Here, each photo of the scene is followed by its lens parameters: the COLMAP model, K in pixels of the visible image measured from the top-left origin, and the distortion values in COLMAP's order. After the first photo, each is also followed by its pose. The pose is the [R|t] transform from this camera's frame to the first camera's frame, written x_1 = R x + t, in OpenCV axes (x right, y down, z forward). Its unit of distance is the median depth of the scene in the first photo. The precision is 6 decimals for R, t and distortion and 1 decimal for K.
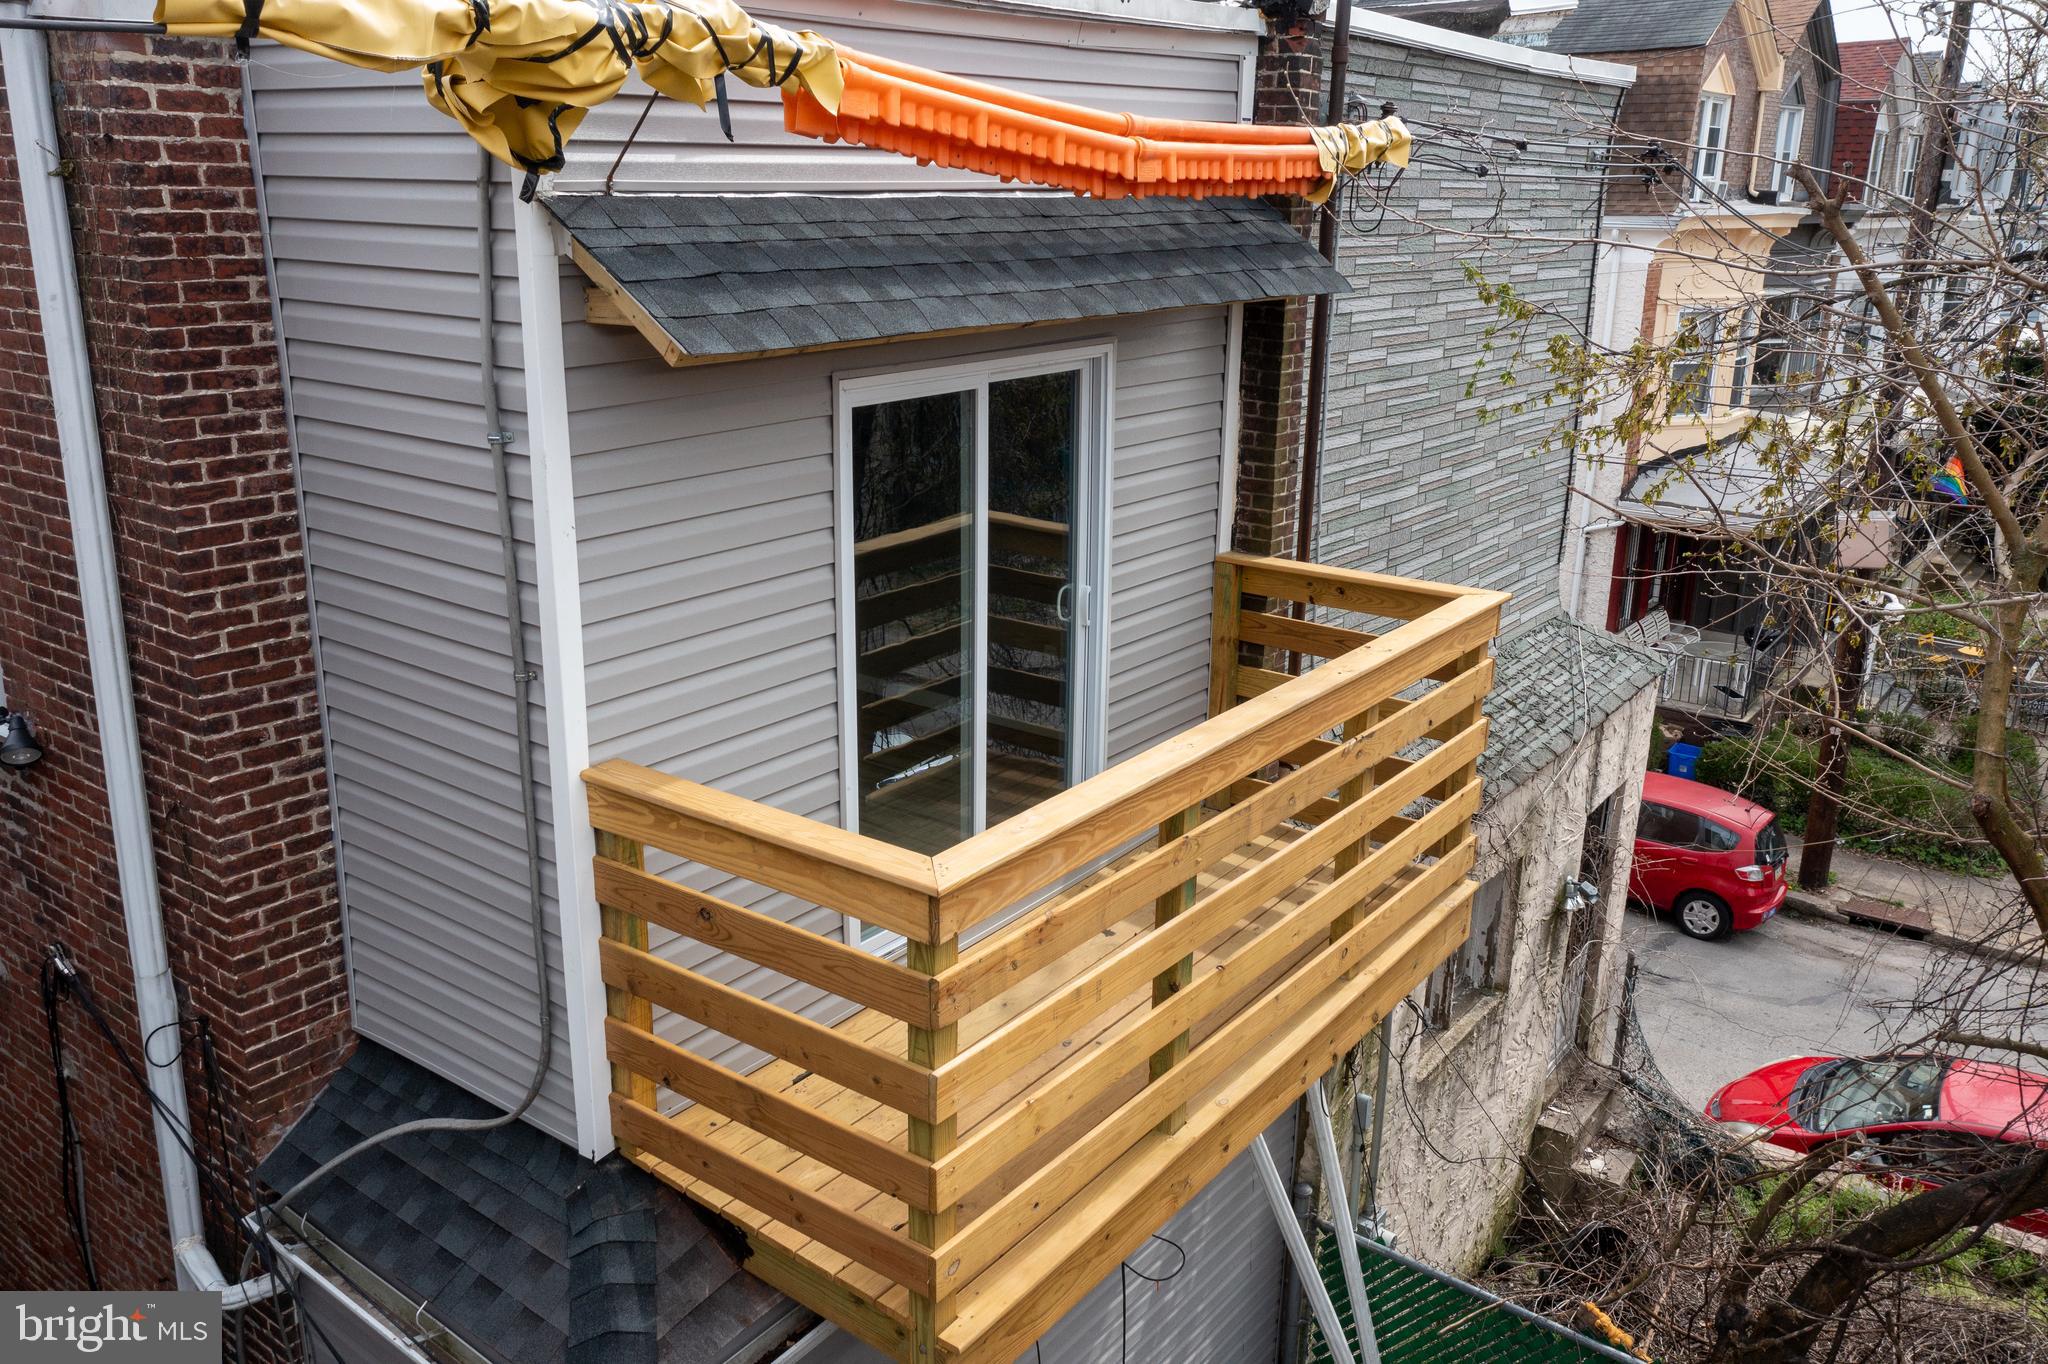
lens RADIAL K [[1619.9, 0, 1029.4], [0, 1619.9, 677.7], [0, 0, 1]] dist [0.014608, 0.004579]
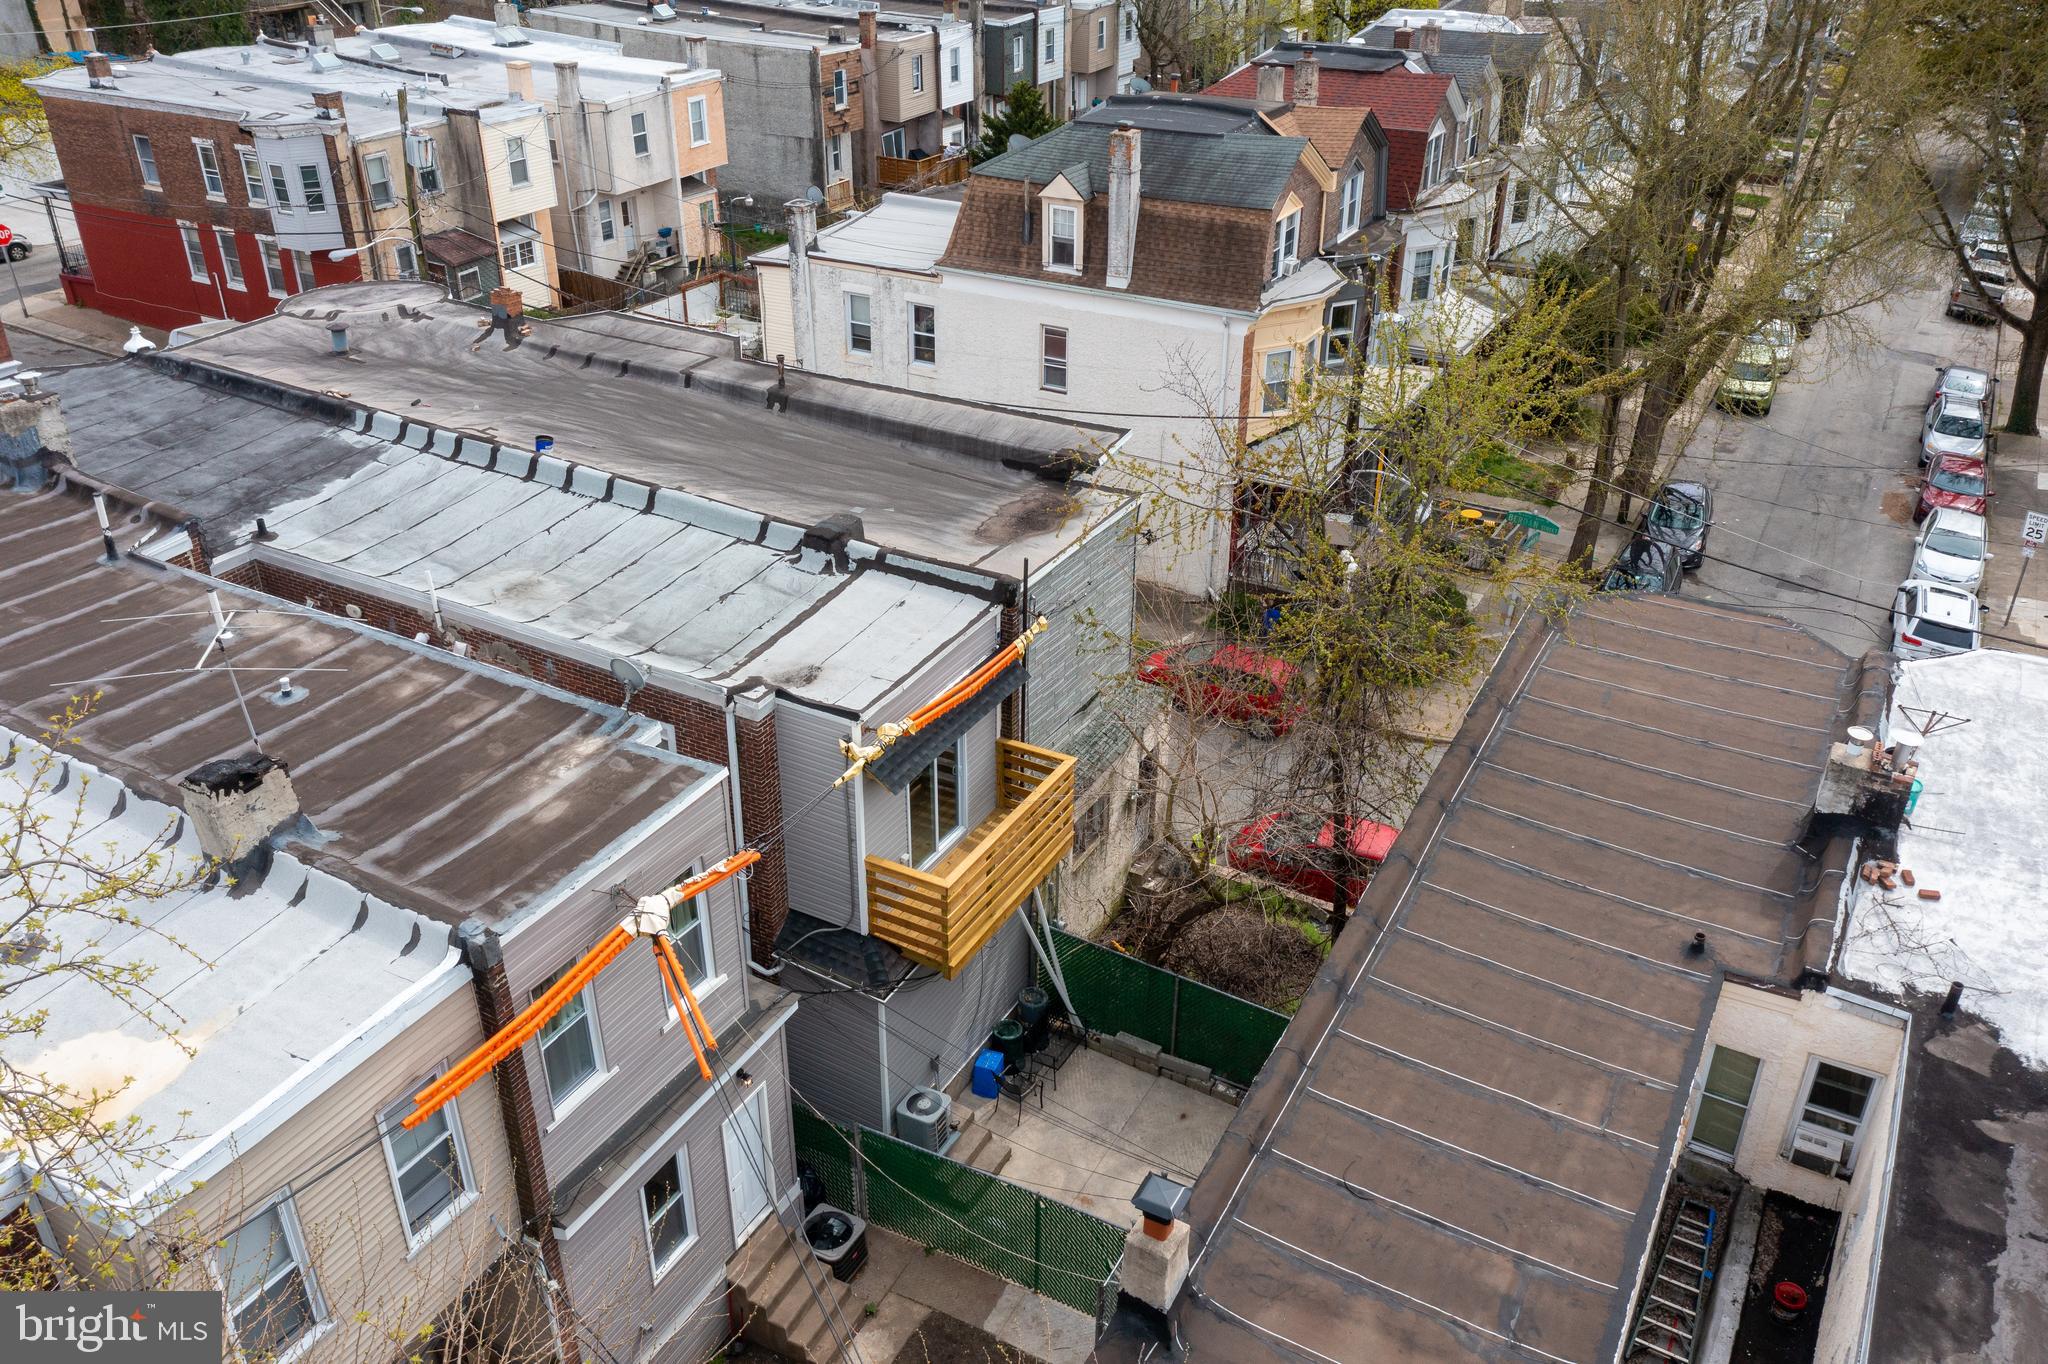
lens RADIAL K [[1619.9, 0, 1020.6], [0, 1619.9, 683.0], [0, 0, 1]] dist [0.014608, 0.004579]
pose [[0.991387, -0.074891, 0.107435, -0.262352], [0.050656, 0.975789, 0.212766, -1.283973], [-0.120768, -0.205491, 0.971179, -3.183401]]
